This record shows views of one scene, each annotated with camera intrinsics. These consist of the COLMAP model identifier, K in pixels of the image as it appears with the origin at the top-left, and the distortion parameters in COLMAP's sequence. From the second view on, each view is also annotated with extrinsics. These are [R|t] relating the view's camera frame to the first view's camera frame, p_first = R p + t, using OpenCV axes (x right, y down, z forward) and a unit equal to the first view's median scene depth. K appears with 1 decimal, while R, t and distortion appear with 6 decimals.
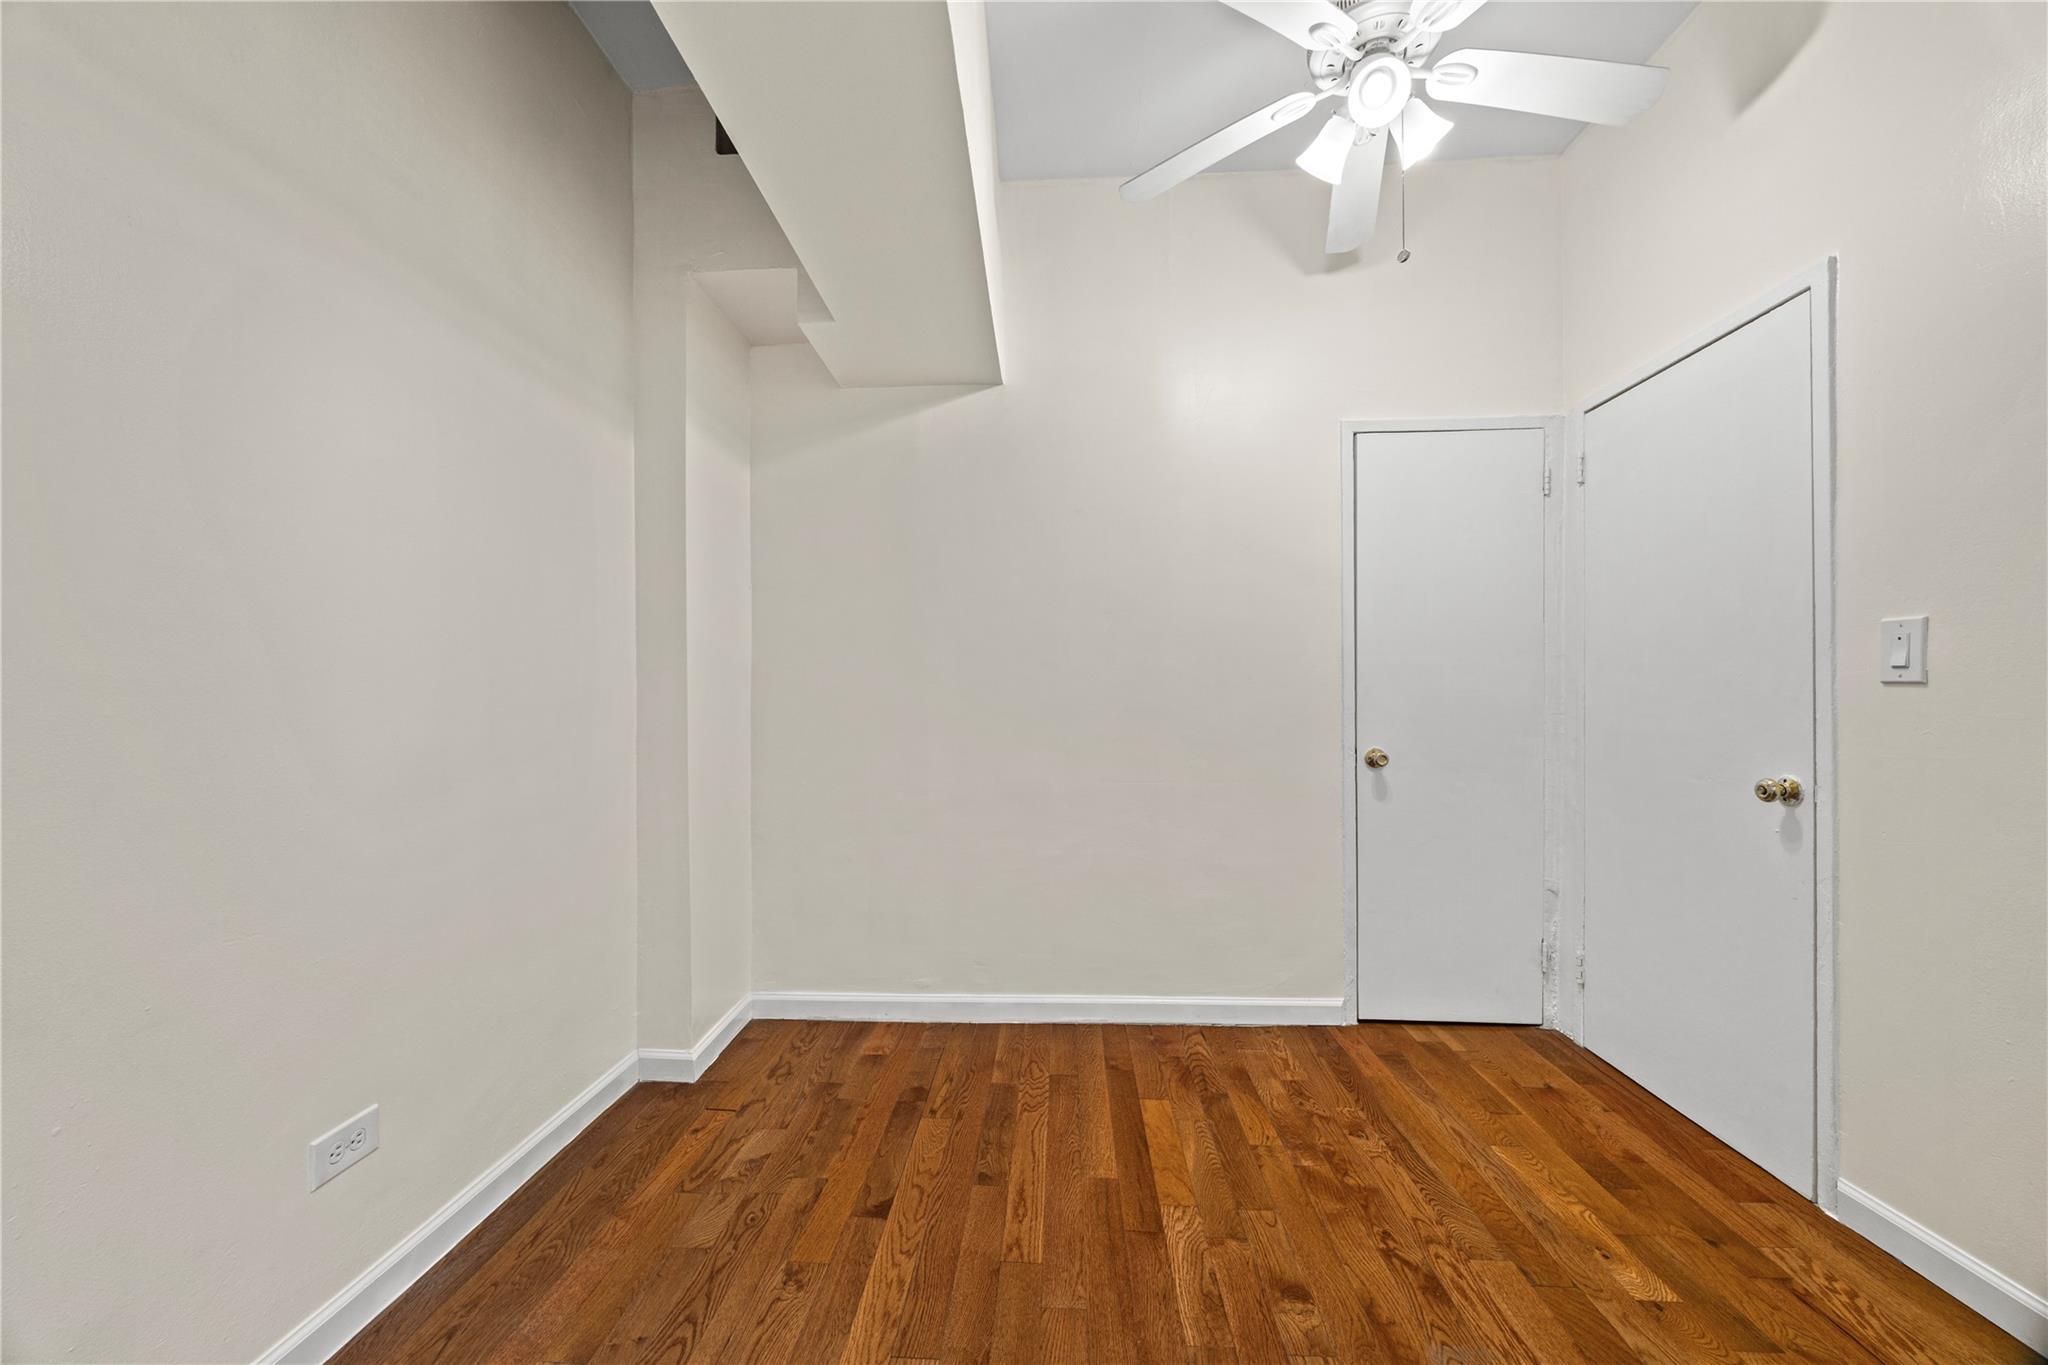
lens RADIAL K [[786.3, 0, 1012.1], [0, 786.3, 688.1], [0, 0, 1]] dist [-0.002177, -0.000241]
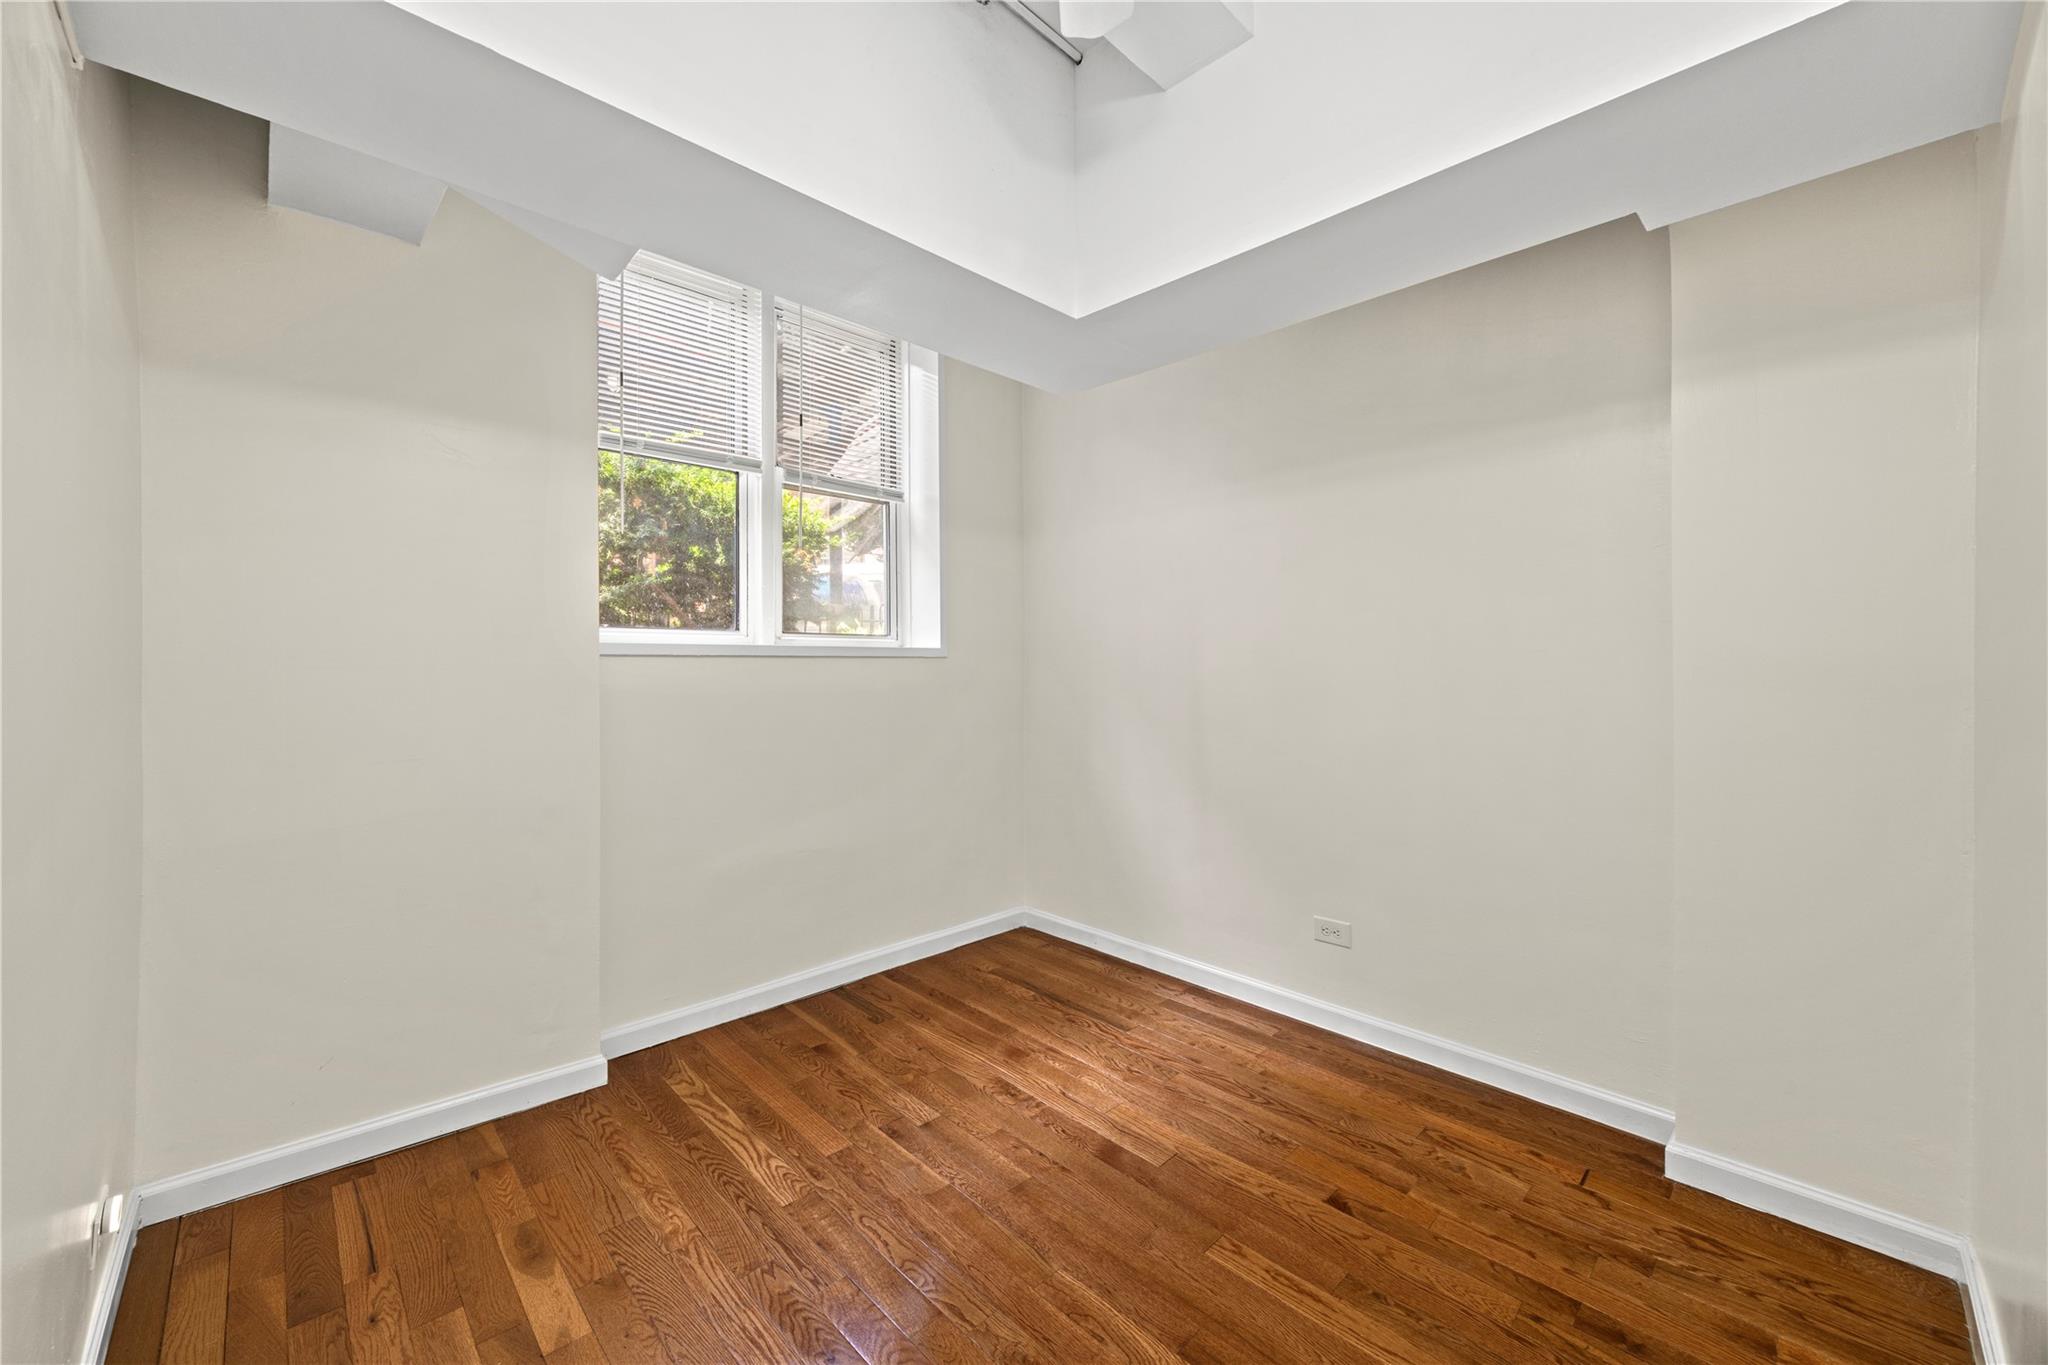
lens RADIAL K [[786.3, 0, 1012.1], [0, 786.3, 688.1], [0, 0, 1]] dist [-0.002177, -0.000241]
pose [[-0.677143, 0.021292, -0.735543, 0.915220], [0.007986, 0.999735, 0.021587, -0.065175], [0.735808, 0.008744, -0.677134, 1.405209]]
